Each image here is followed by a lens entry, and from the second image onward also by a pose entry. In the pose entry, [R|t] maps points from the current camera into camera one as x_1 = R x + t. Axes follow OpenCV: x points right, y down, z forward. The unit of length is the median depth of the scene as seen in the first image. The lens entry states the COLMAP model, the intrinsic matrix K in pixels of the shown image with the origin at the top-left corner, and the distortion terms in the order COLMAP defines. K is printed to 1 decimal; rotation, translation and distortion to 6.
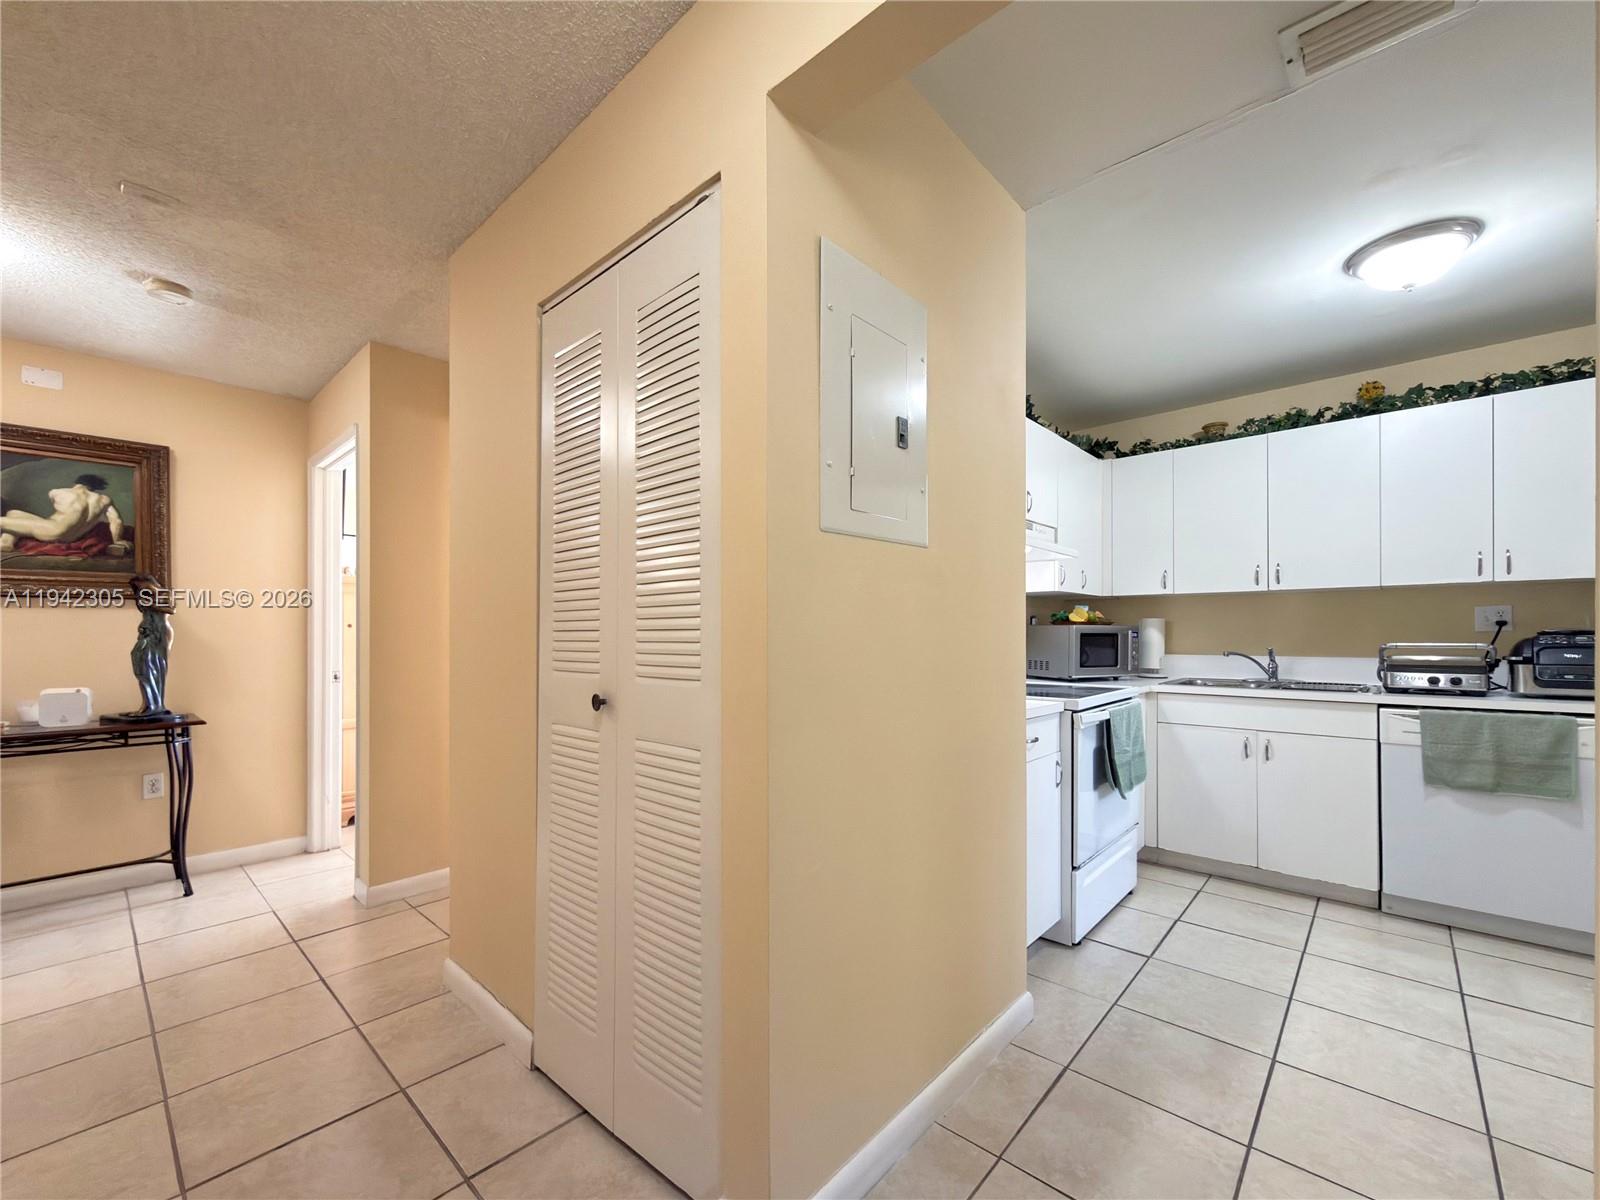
lens RADIAL K [[649.9, 0, 796.8], [0, 649.9, 633.6], [0, 0, 1]] dist [-0.002494, 0.000086]
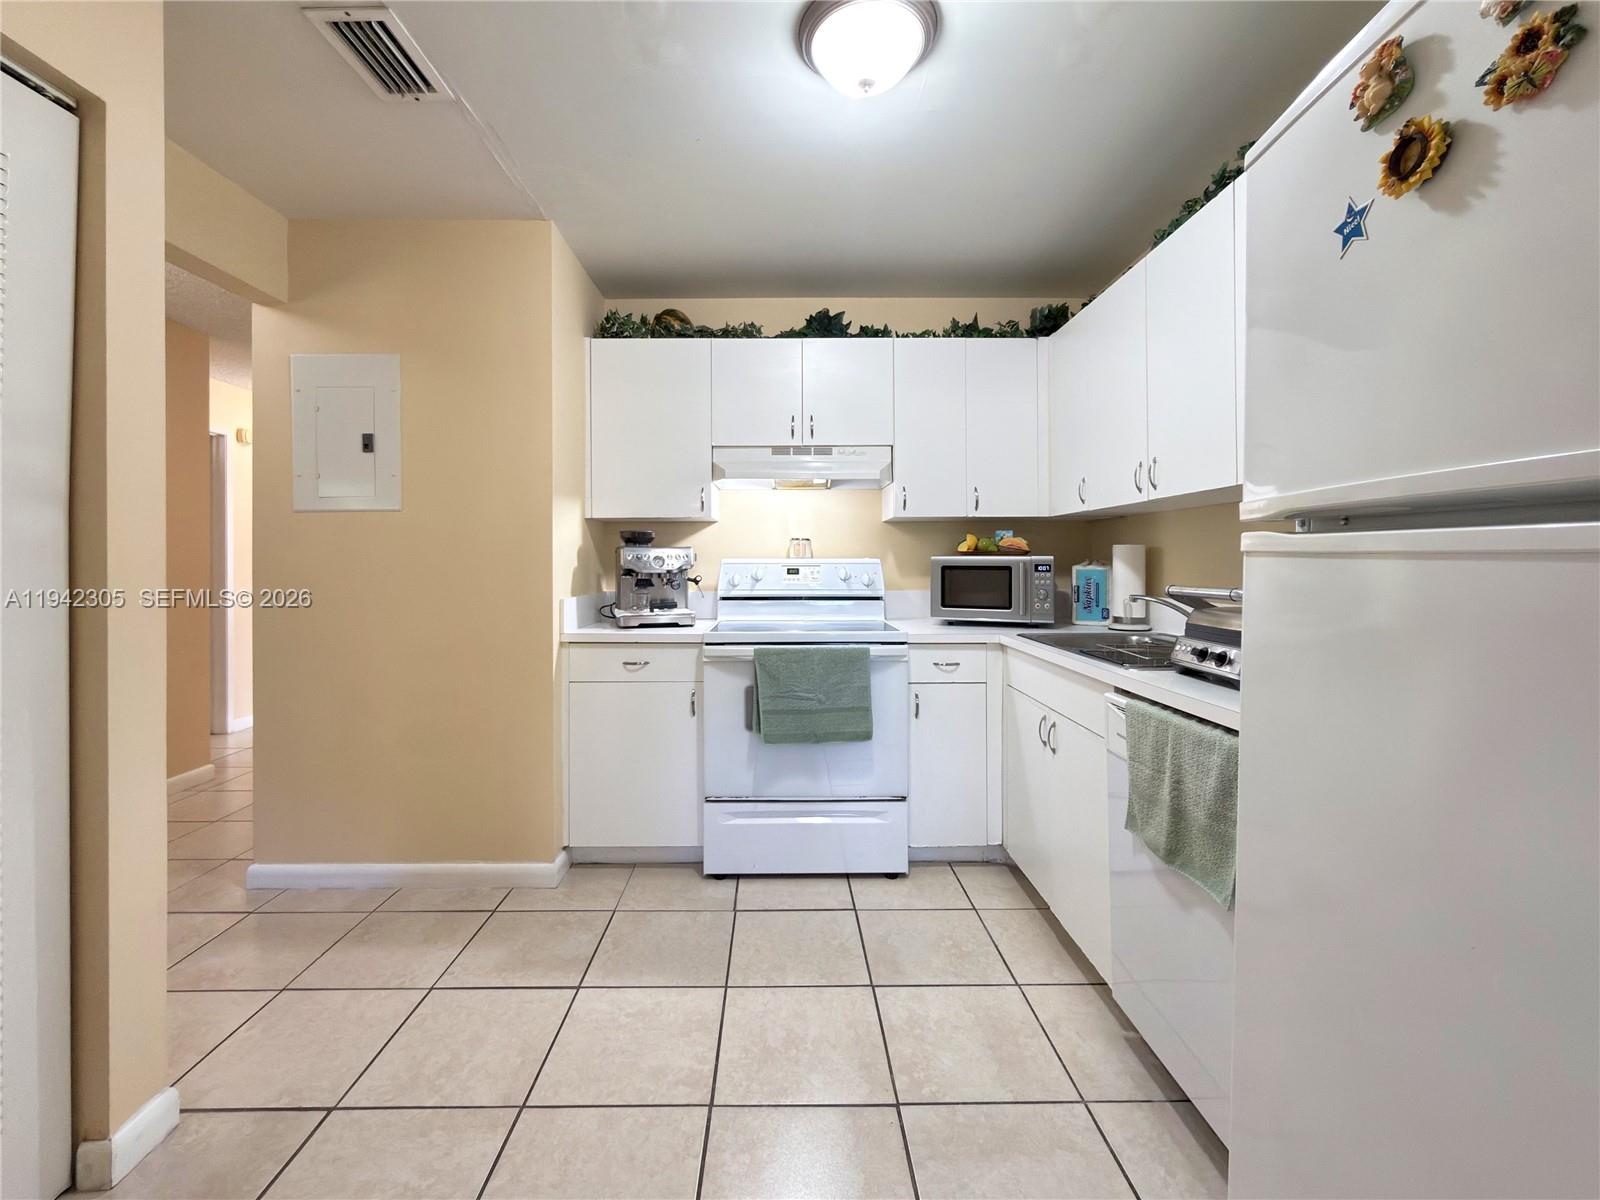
lens RADIAL K [[664.3, 0, 798.8], [0, 664.3, 563.0], [0, 0, 1]] dist [0.001212, 0.000127]
pose [[0.688752, 0.002682, -0.724992, 0.618170], [0.000548, 0.999991, 0.004220, -0.005030], [0.724996, -0.003304, 0.688745, 0.190583]]
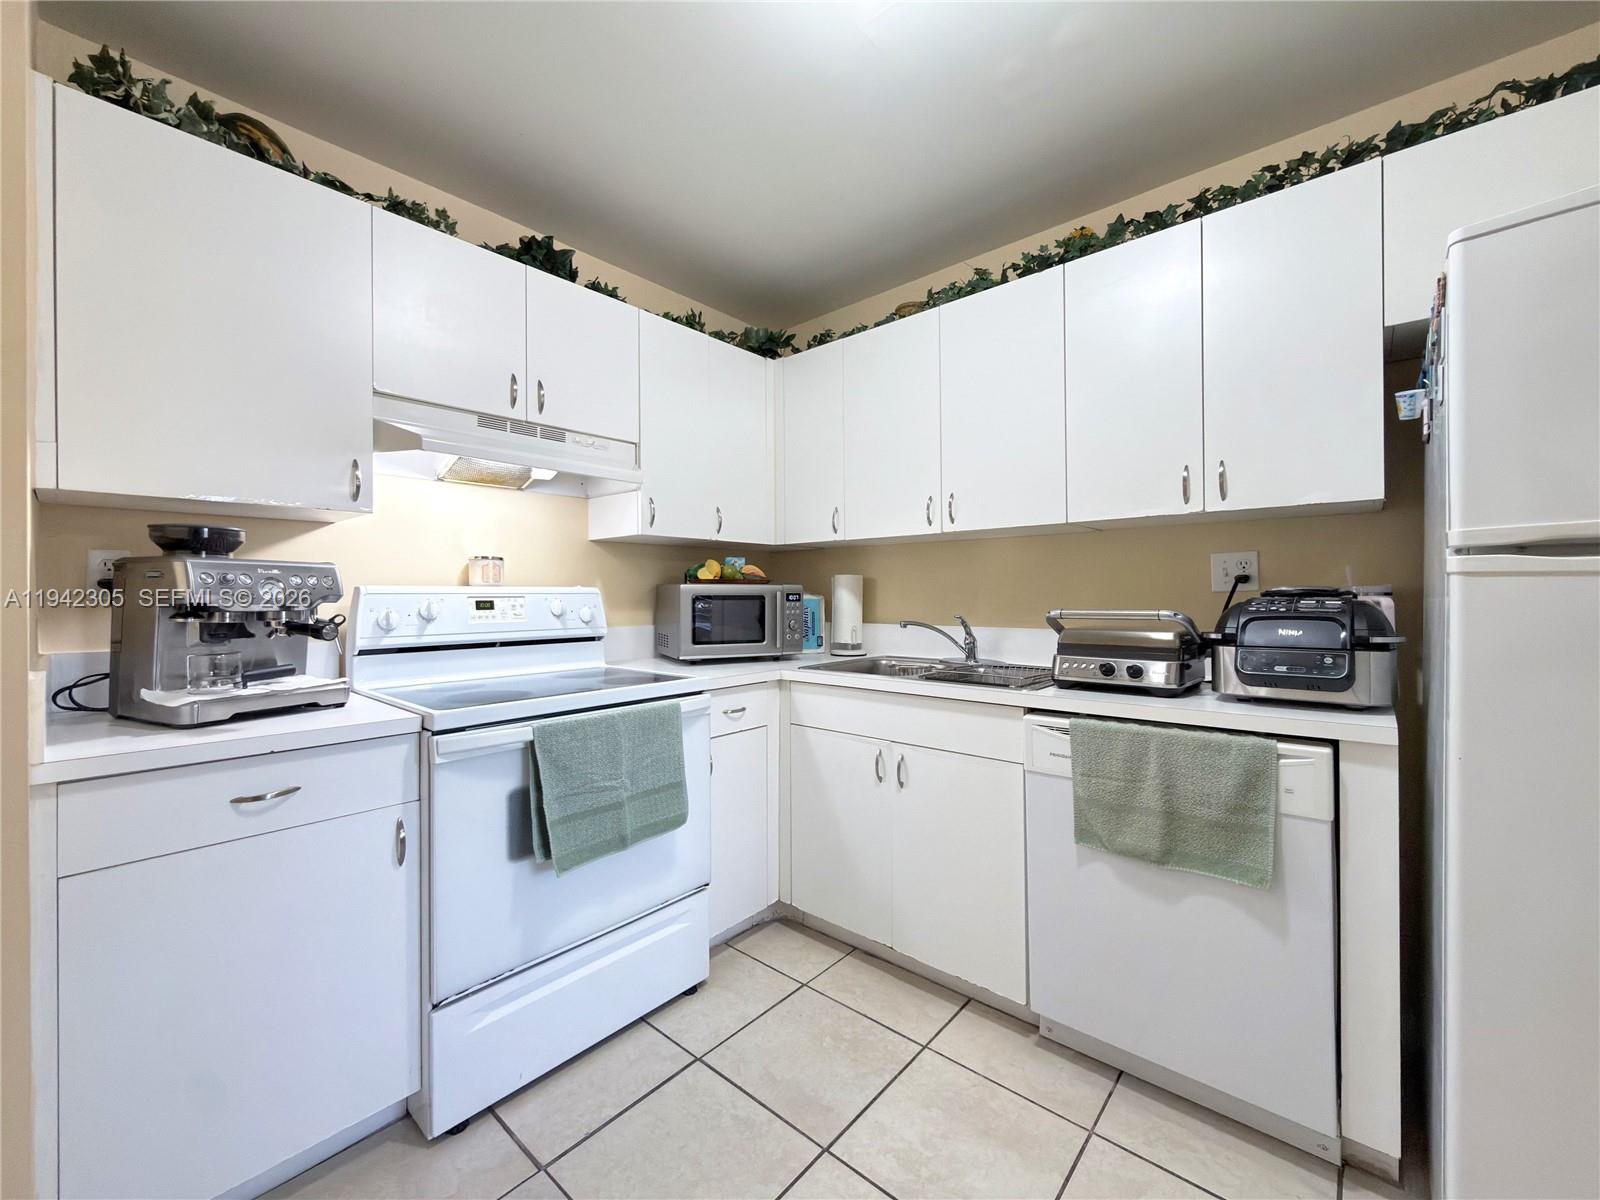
lens RADIAL K [[636.4, 0, 795.7], [0, 636.4, 595.6], [0, 0, 1]] dist [0.001541, 0.000148]
pose [[0.999836, -0.003238, 0.017831, 0.357829], [0.003210, 0.999994, 0.001577, -0.000744], [-0.017836, -0.001519, 0.999840, 0.208195]]
